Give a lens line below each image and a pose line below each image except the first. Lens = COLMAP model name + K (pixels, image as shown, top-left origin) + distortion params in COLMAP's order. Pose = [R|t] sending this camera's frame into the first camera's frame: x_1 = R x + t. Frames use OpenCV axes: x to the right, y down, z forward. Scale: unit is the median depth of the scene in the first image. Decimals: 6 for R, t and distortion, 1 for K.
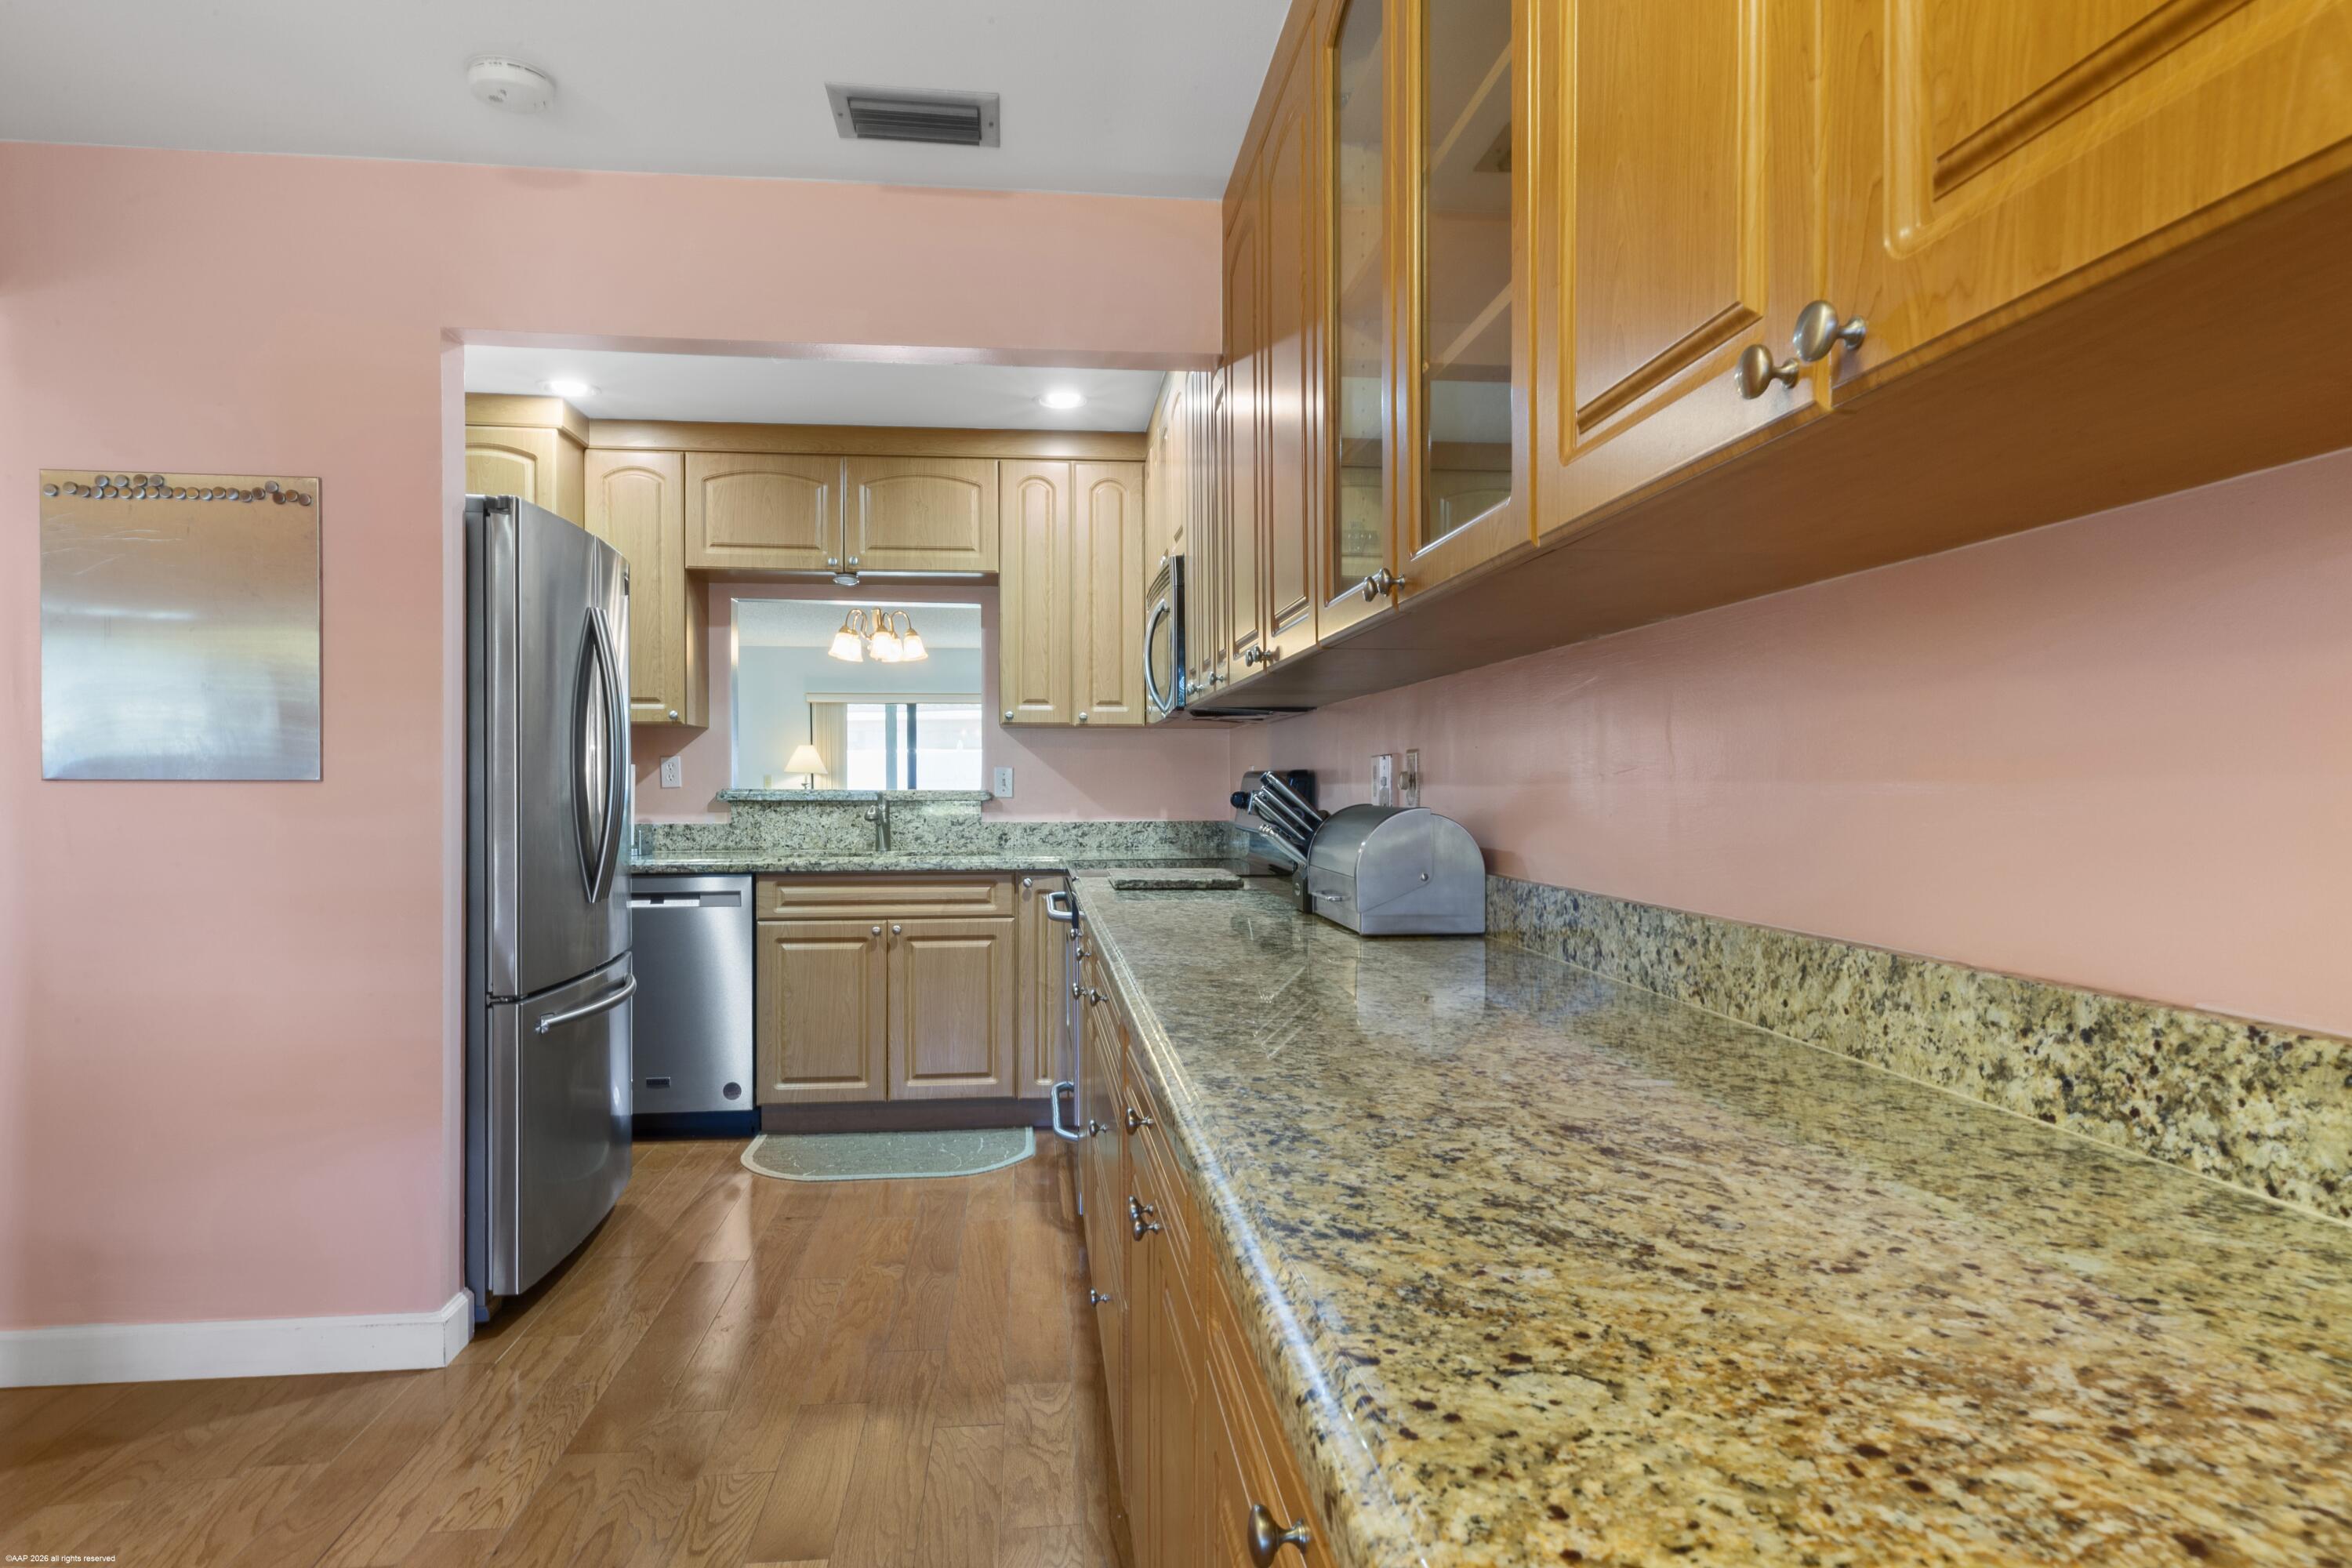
lens RADIAL K [[1387.1, 0, 1164.5], [0, 1387.1, 800.5], [0, 0, 1]] dist [0.007230, 0.000202]
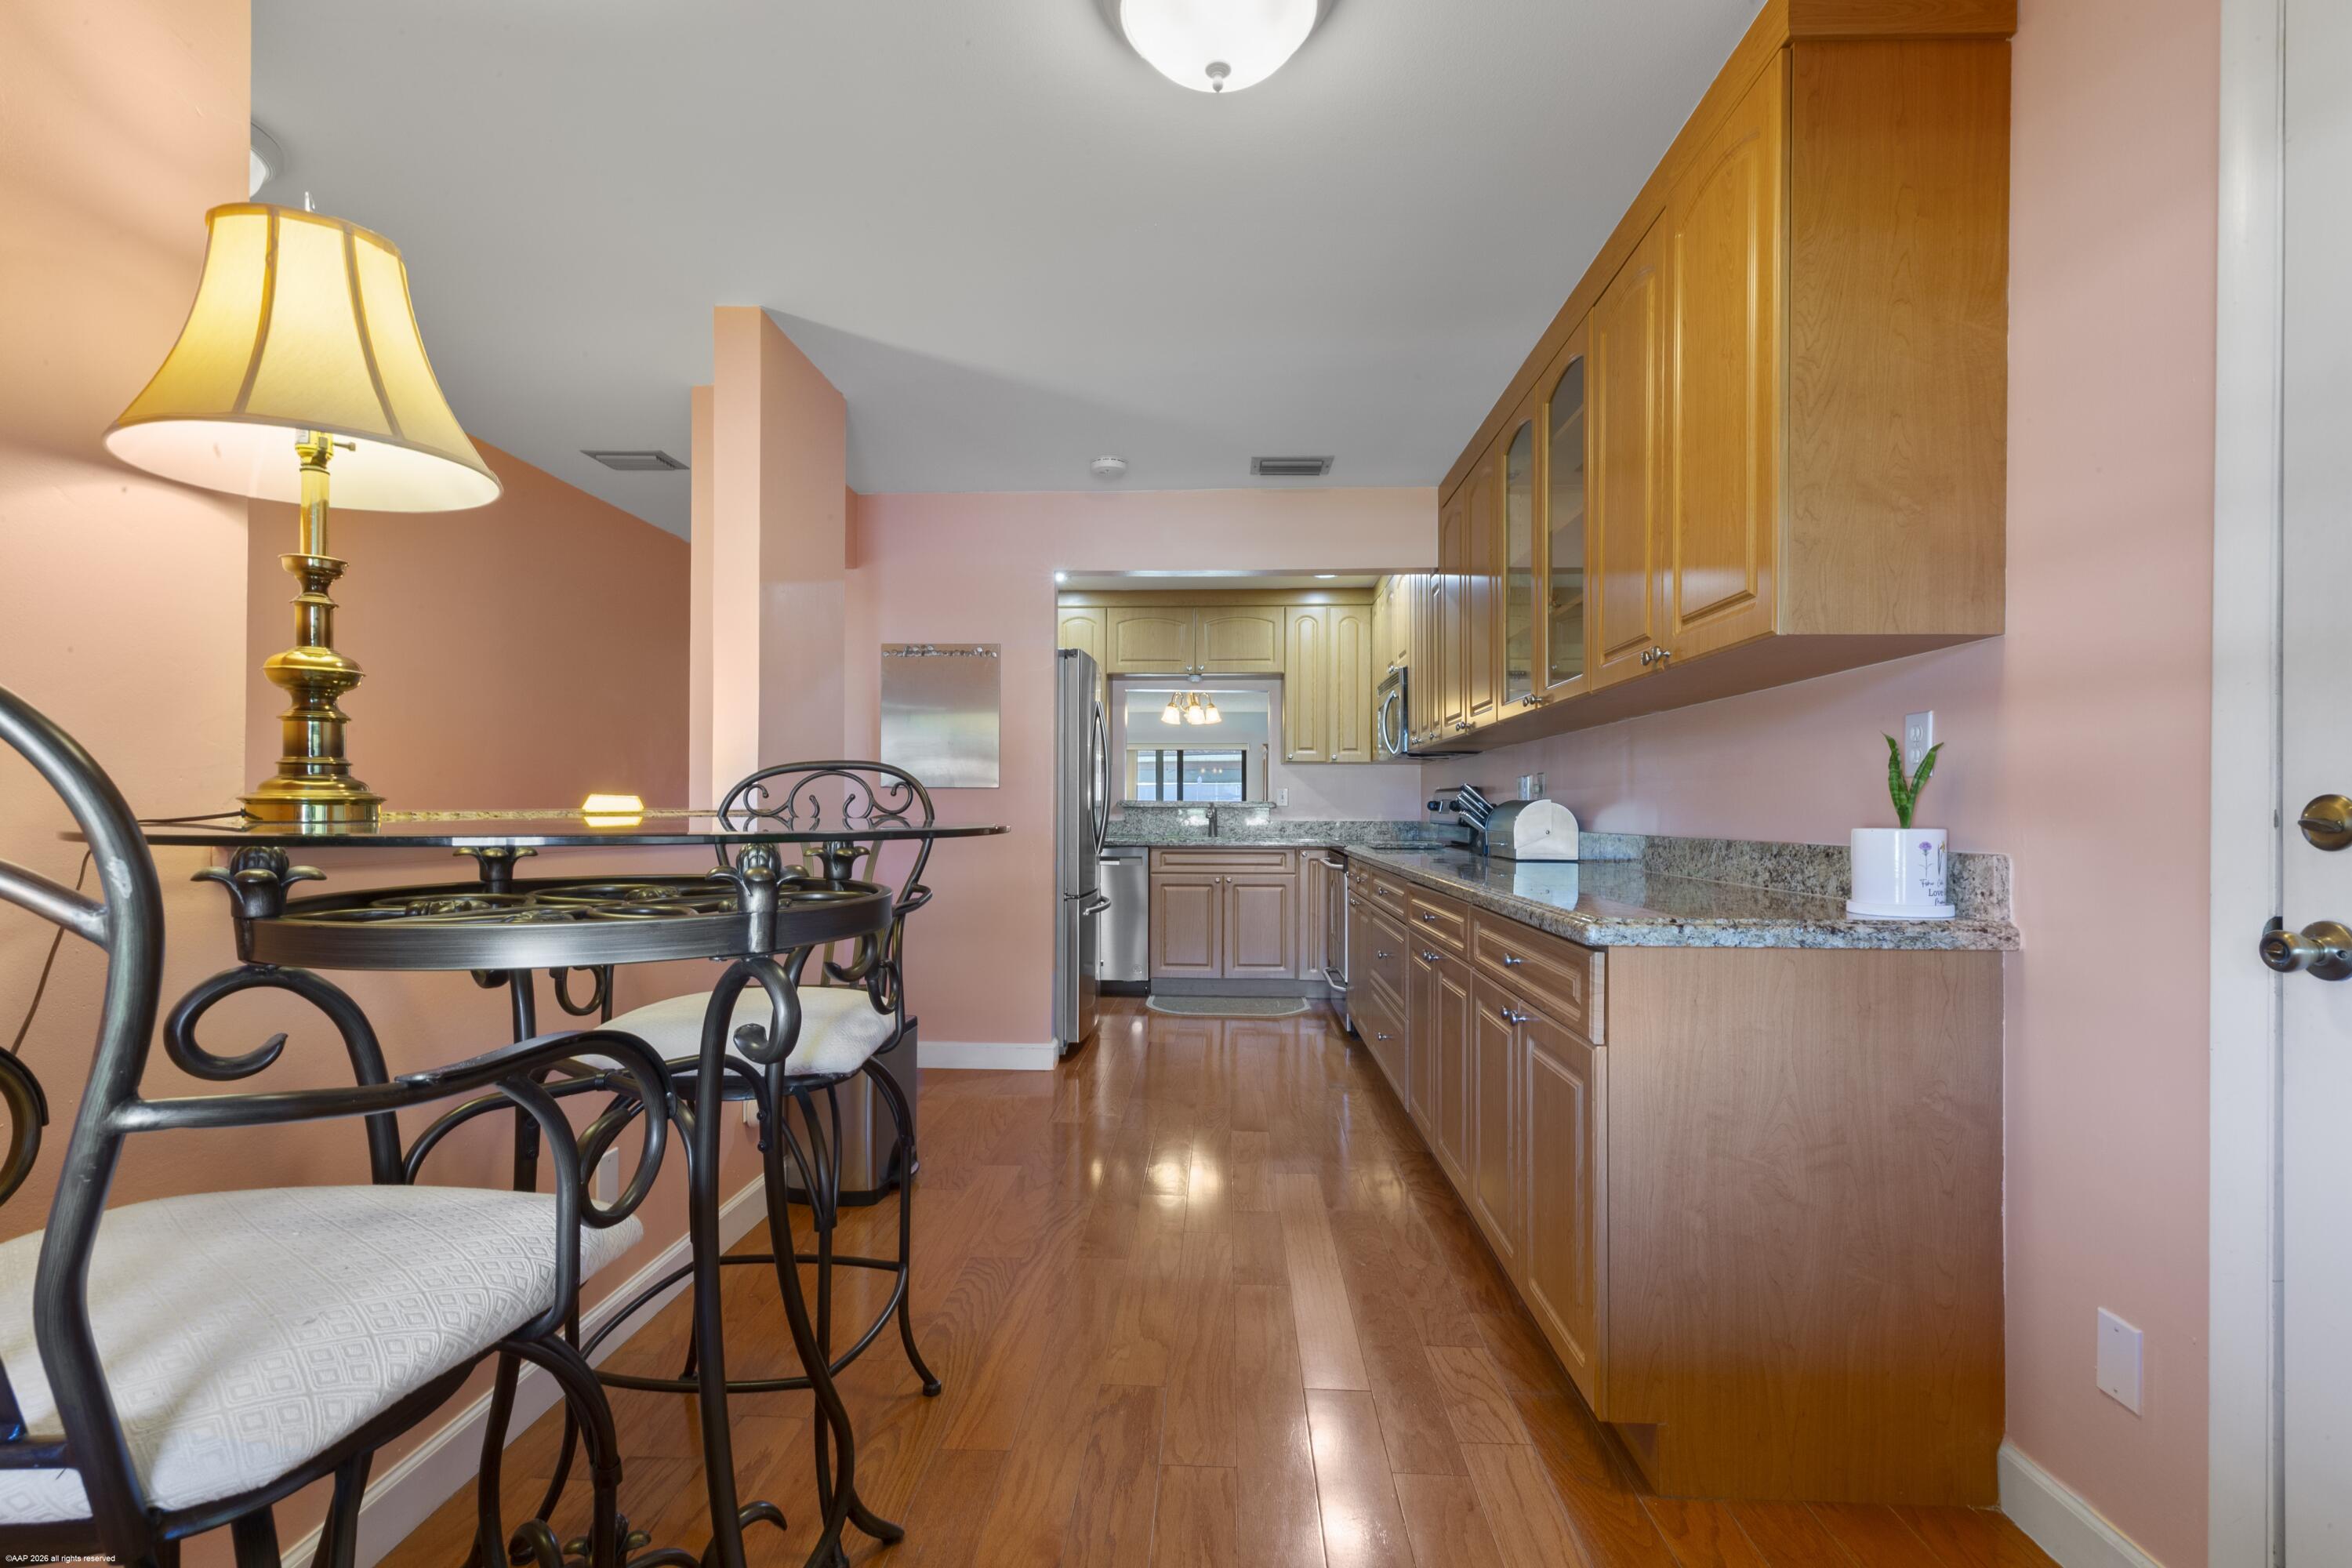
lens RADIAL K [[1071.6, 0, 1170.6], [0, 1071.6, 804.9], [0, 0, 1]] dist [-0.005517, -0.000150]
pose [[0.989018, 0.004760, -0.147716, -0.065124], [-0.007522, 0.999807, -0.018148, 0.022852], [0.147601, 0.019060, 0.988863, -0.324046]]
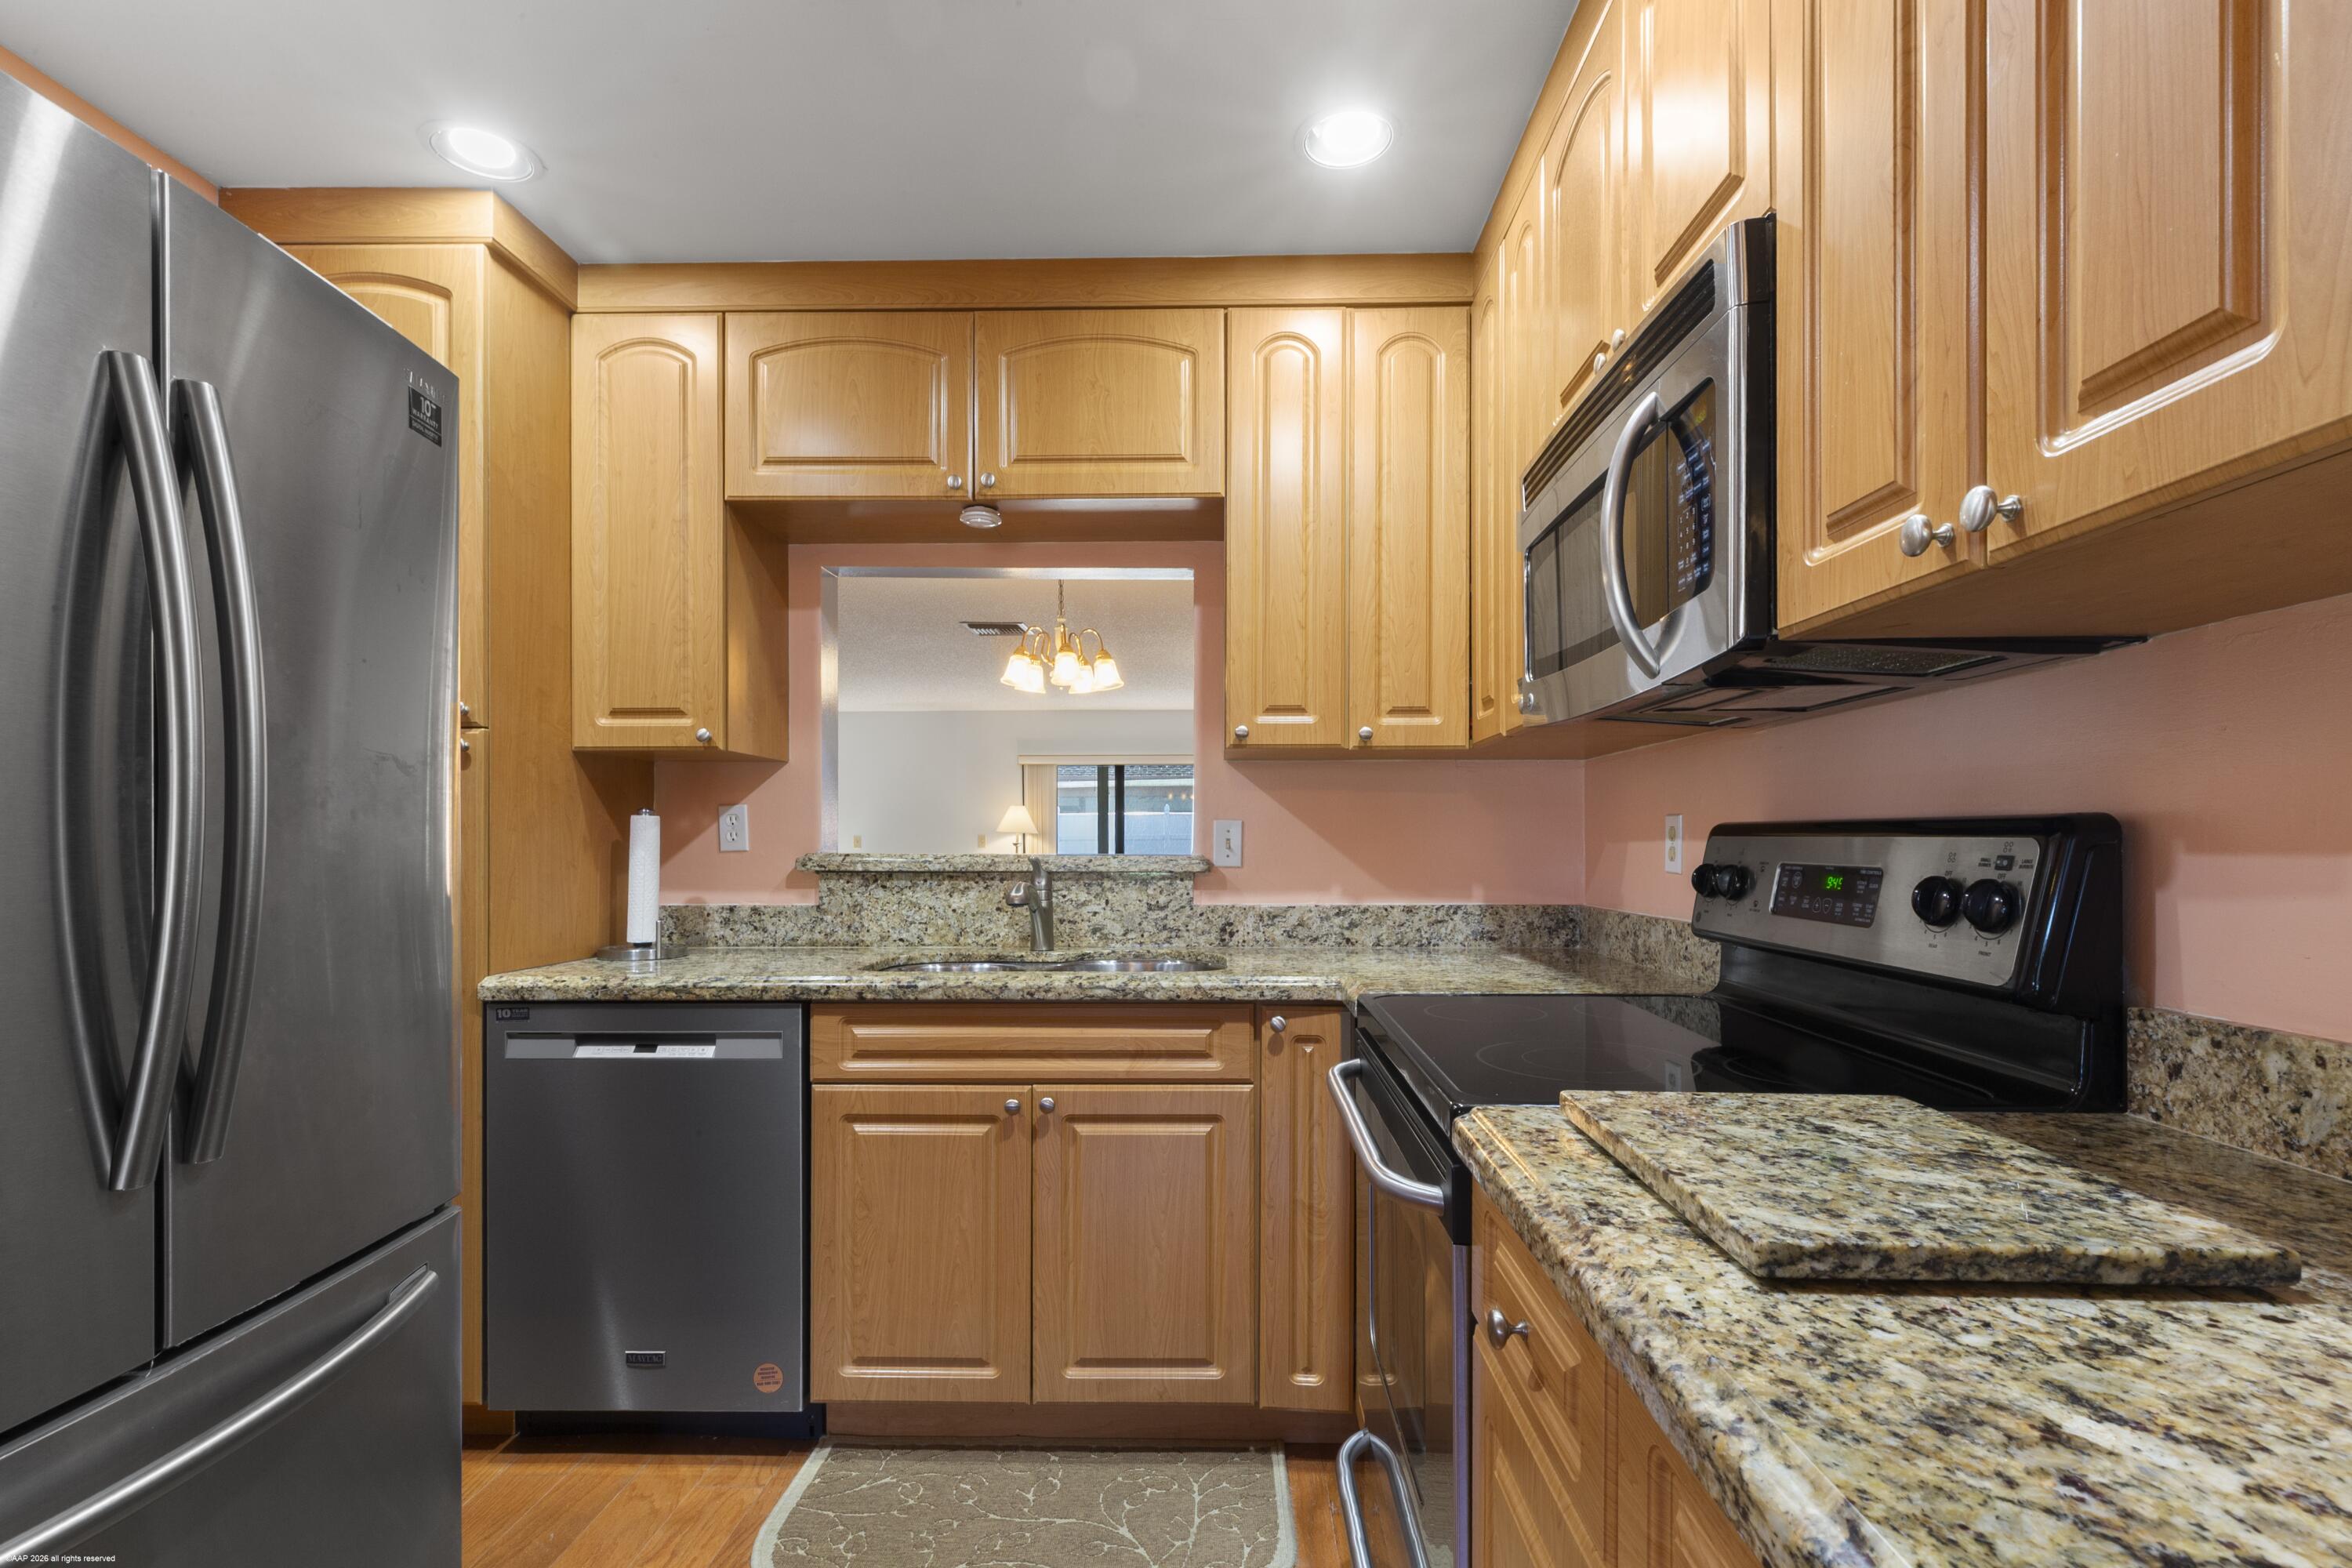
lens RADIAL K [[1071.6, 0, 1174.0], [0, 1071.6, 847.2], [0, 0, 1]] dist [-0.005517, -0.000150]
pose [[0.990031, 0.001452, -0.140843, -0.077724], [-0.002671, 0.999961, -0.008465, -0.007892], [0.140825, 0.008757, 0.989996, 0.553122]]
